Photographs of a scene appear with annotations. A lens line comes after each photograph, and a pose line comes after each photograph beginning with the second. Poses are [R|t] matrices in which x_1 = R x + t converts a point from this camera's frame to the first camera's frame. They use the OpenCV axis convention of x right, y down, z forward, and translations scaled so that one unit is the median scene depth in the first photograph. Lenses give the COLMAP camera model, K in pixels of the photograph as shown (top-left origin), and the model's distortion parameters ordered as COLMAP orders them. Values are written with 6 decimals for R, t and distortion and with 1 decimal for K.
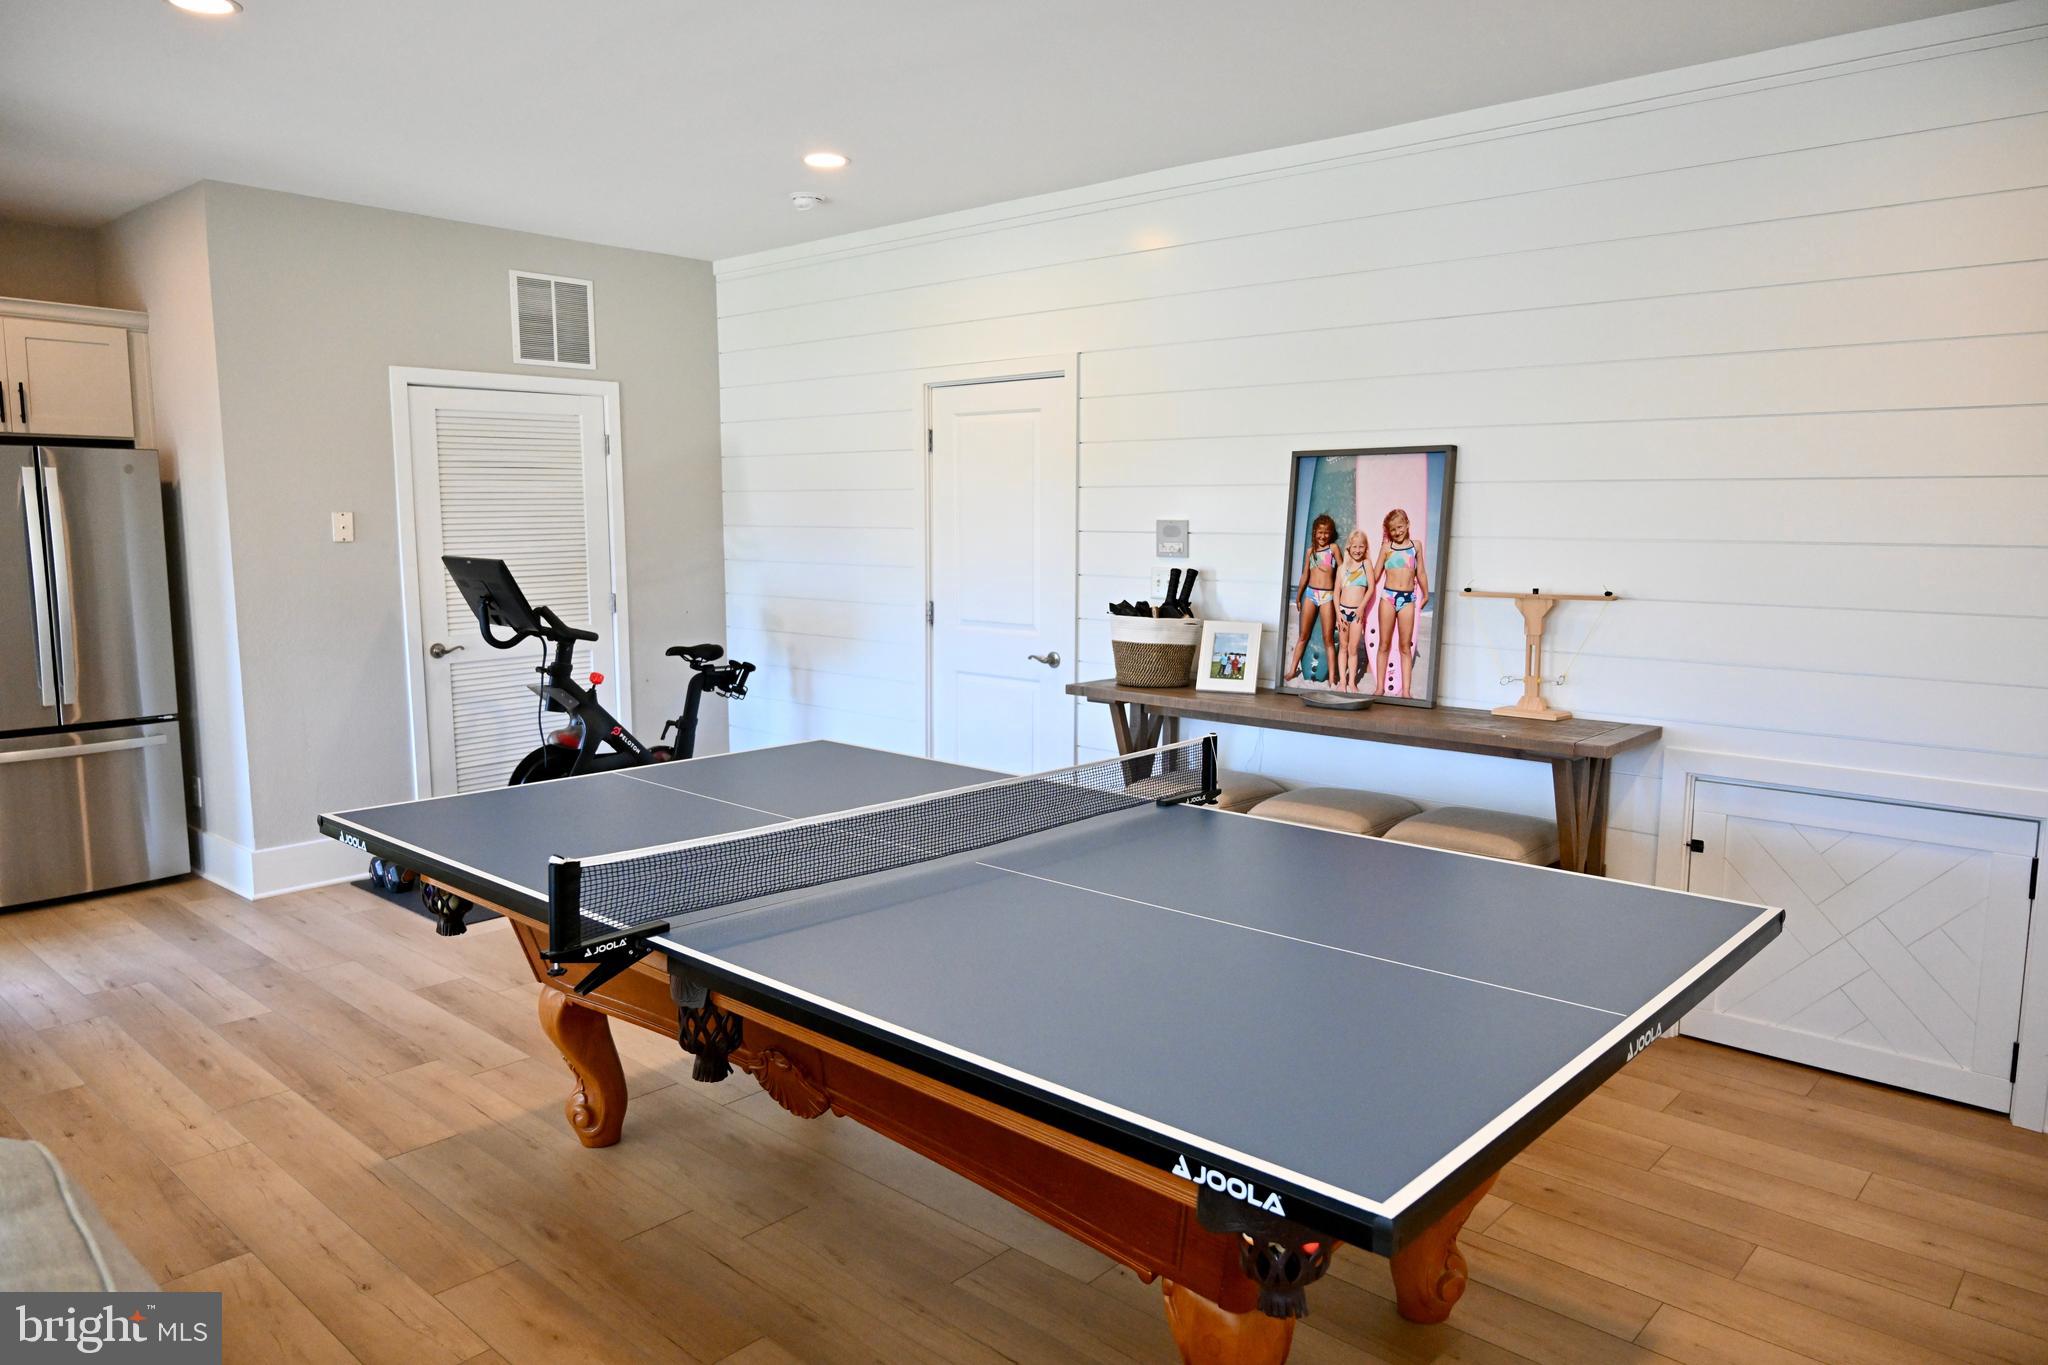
lens RADIAL K [[1355.9, 0, 1023.6], [0, 1355.9, 687.3], [0, 0, 1]] dist [-0.007581, 0.001128]
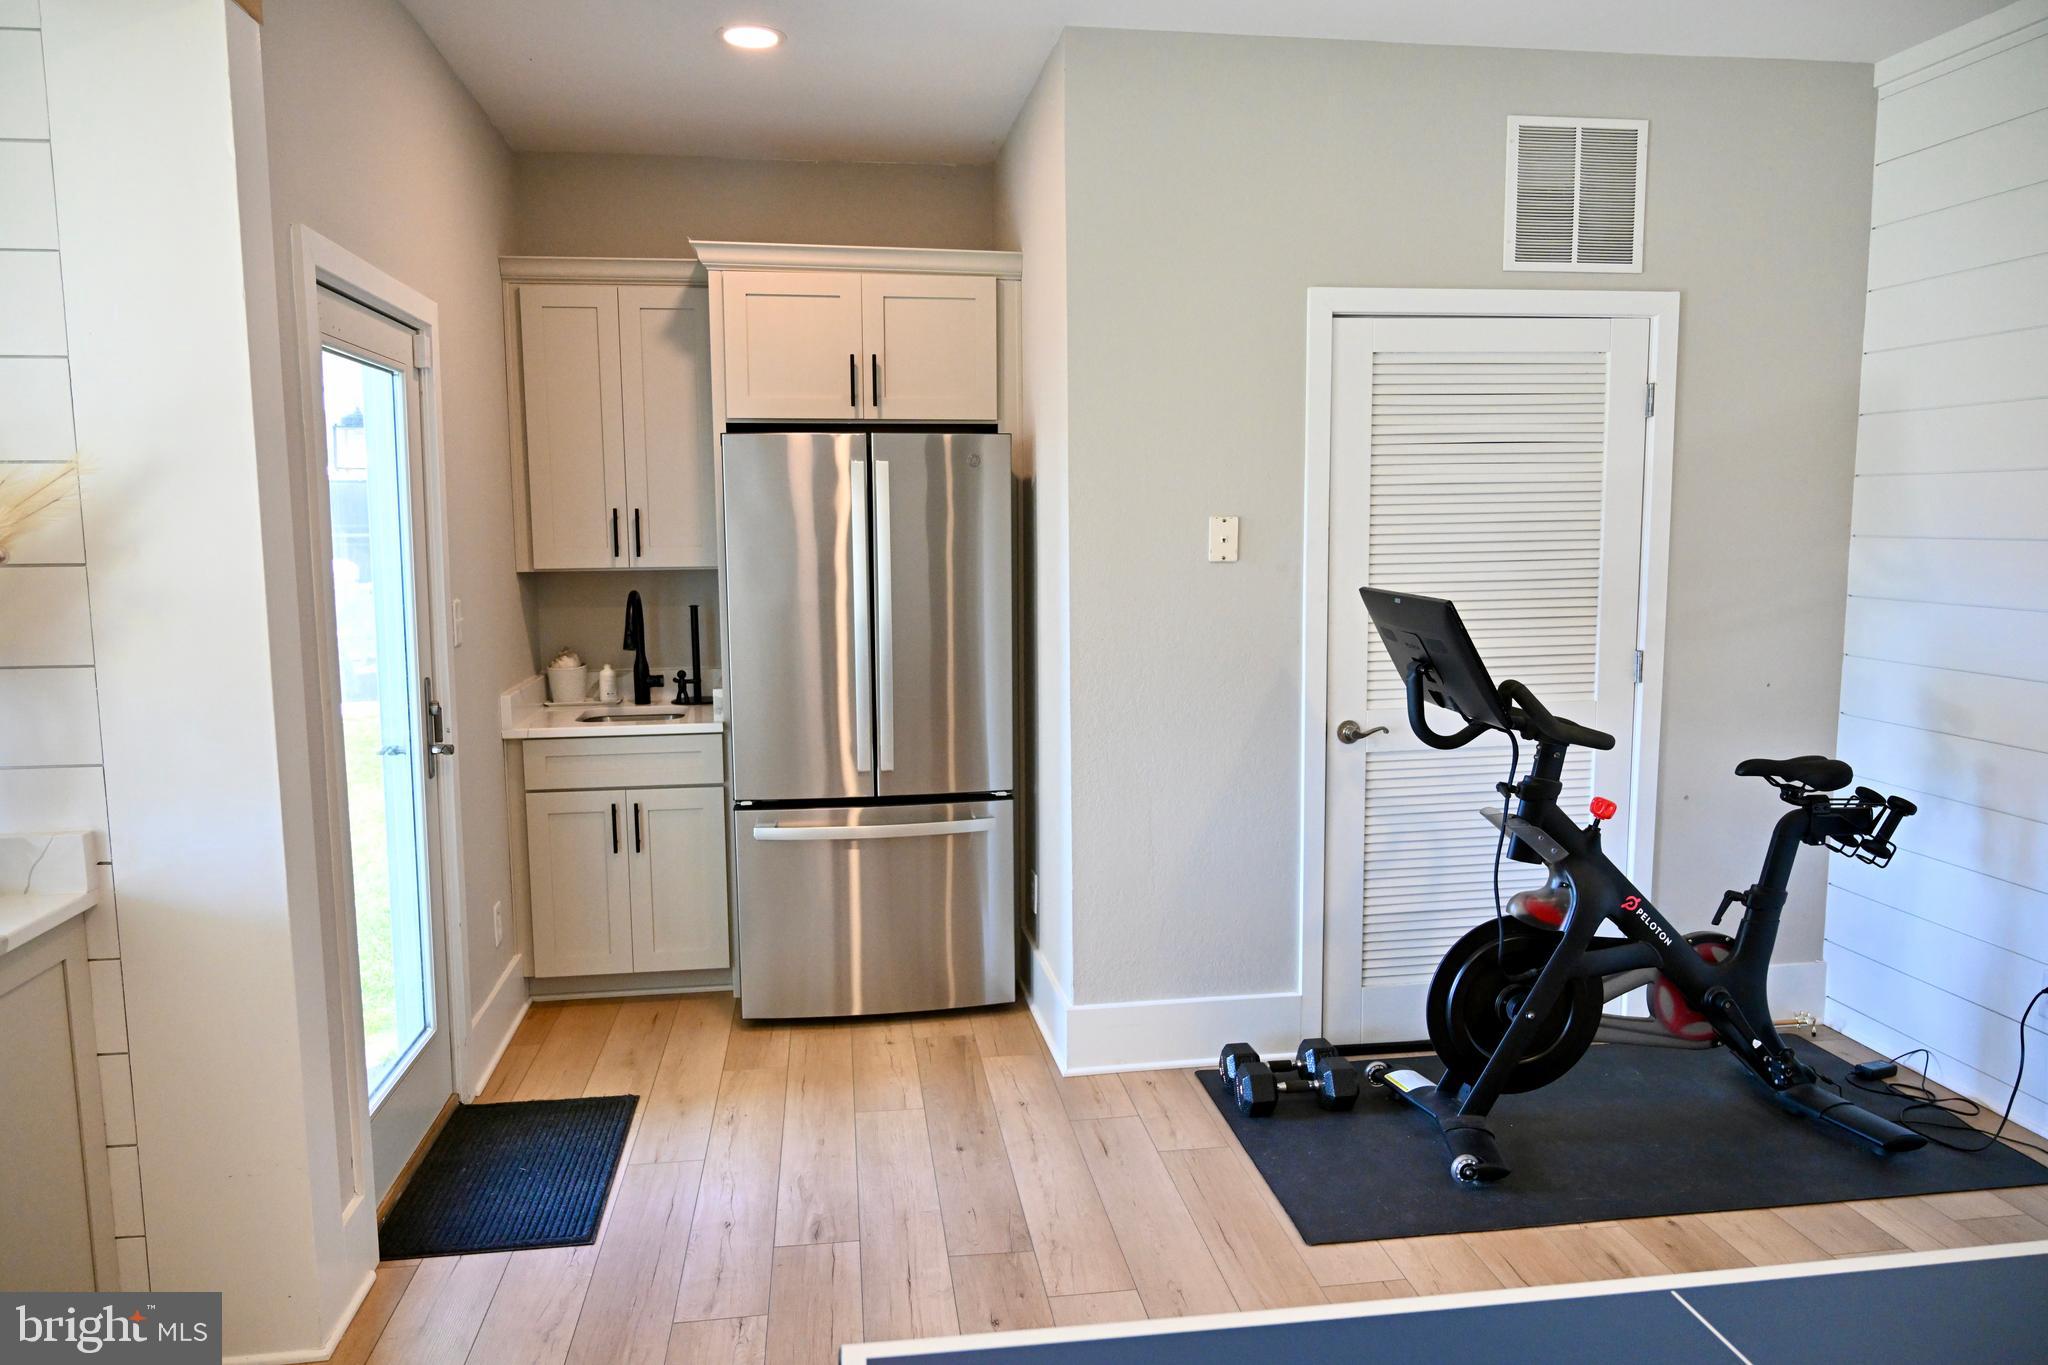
lens RADIAL K [[1355.9, 0, 1023.6], [0, 1355.9, 687.3], [0, 0, 1]] dist [-0.007581, 0.001128]
pose [[0.766640, 0.072257, -0.637998, -0.144052], [-0.073513, 0.996991, 0.024580, -0.052976], [0.637855, 0.028057, 0.769646, 0.410492]]
